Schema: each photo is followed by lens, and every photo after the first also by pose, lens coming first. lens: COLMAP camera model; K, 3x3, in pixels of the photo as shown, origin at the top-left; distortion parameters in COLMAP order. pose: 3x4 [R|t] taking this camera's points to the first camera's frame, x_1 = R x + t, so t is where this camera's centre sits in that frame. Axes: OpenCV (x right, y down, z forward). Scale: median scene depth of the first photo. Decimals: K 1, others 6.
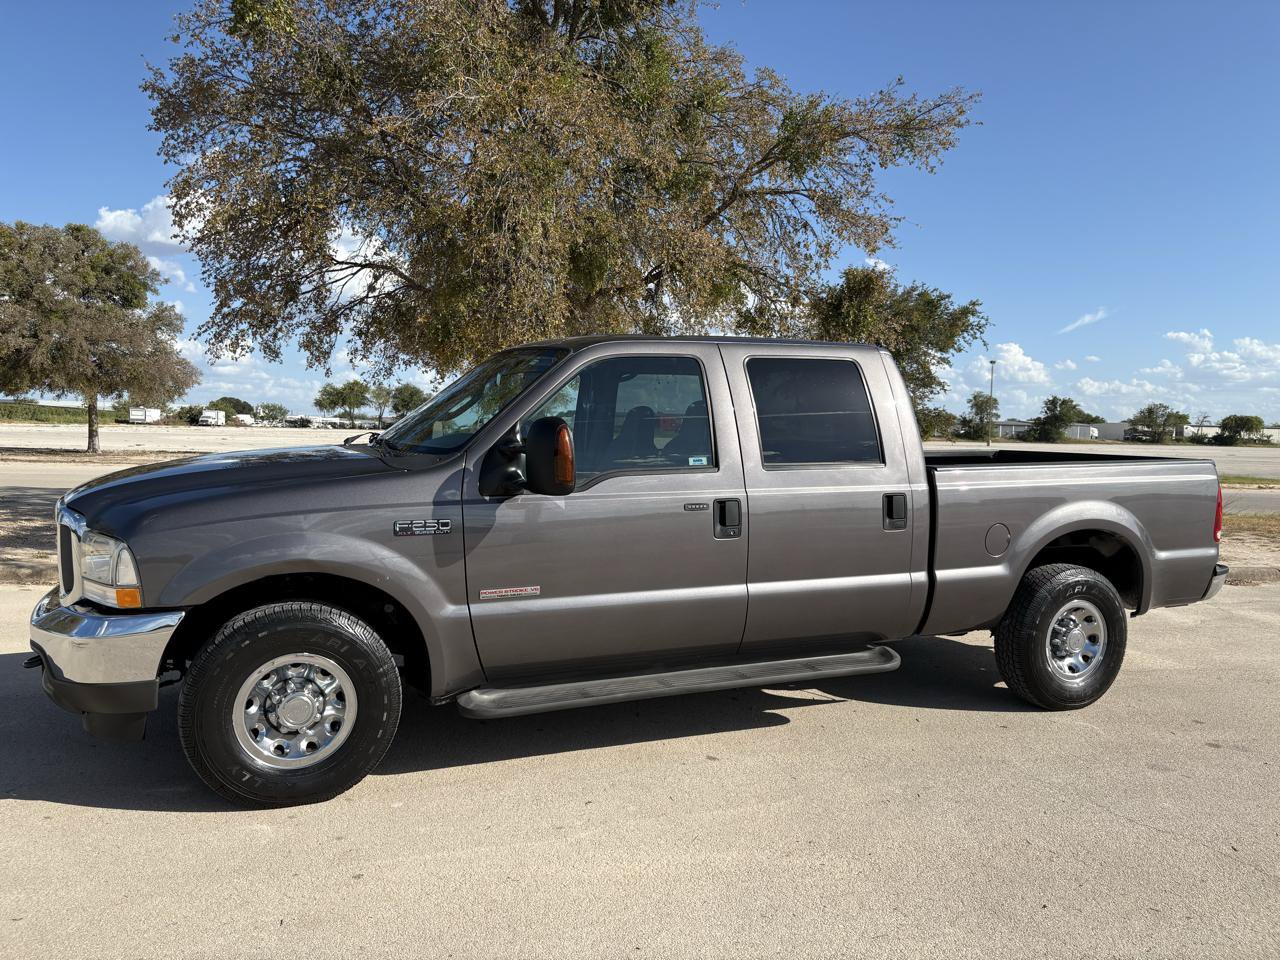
lens RADIAL K [[977.6, 0, 650.0], [0, 977.6, 489.6], [0, 0, 1]] dist [0.026677, -0.020796]
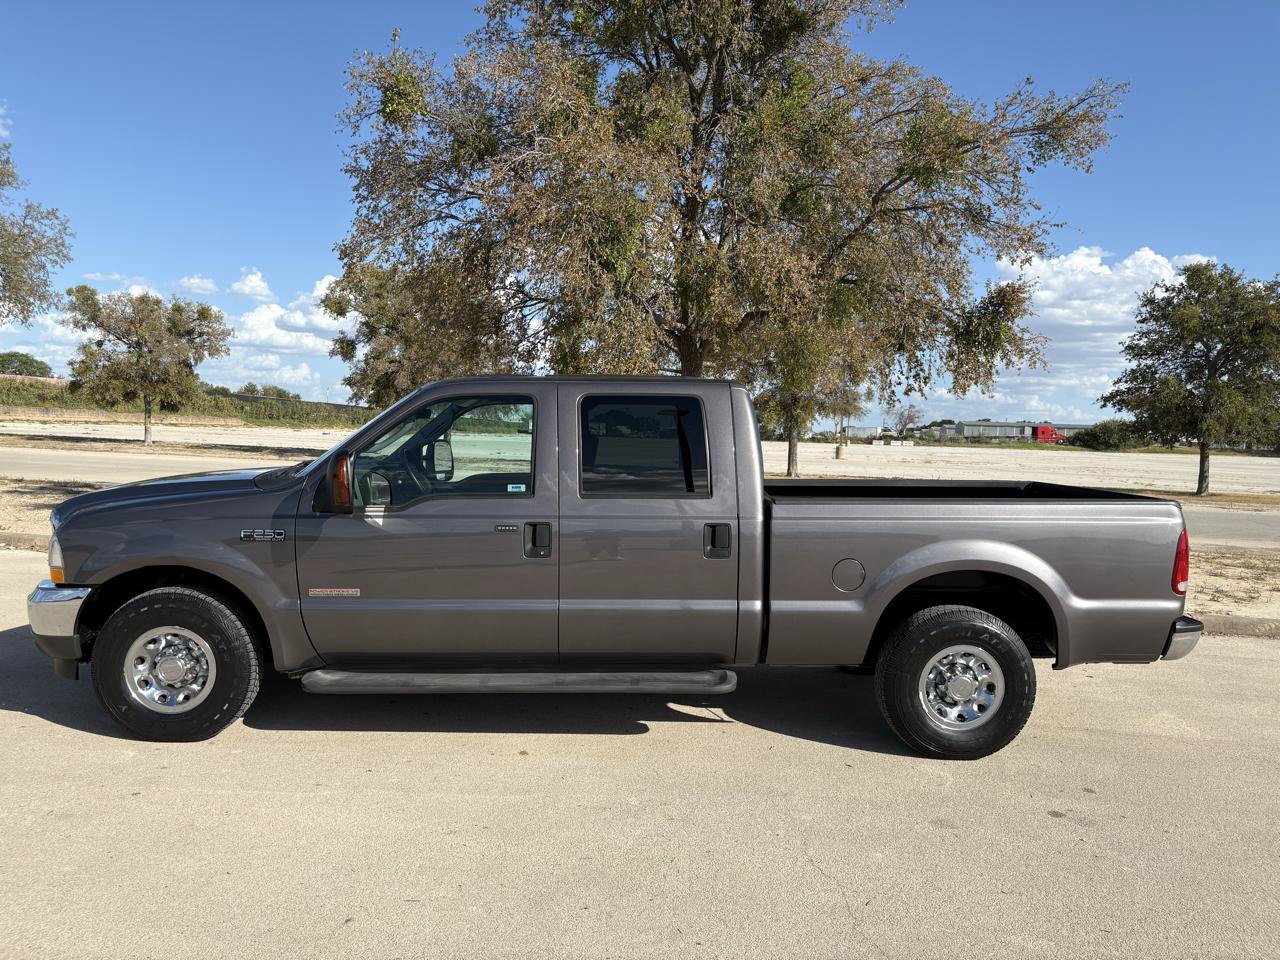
lens RADIAL K [[977.6, 0, 641.9], [0, 977.6, 492.7], [0, 0, 1]] dist [0.026677, -0.020796]
pose [[0.926956, 0.030541, -0.373925, 0.278016], [-0.033264, 0.999446, -0.000828, -0.012773], [0.373693, 0.013206, 0.927458, 0.002410]]
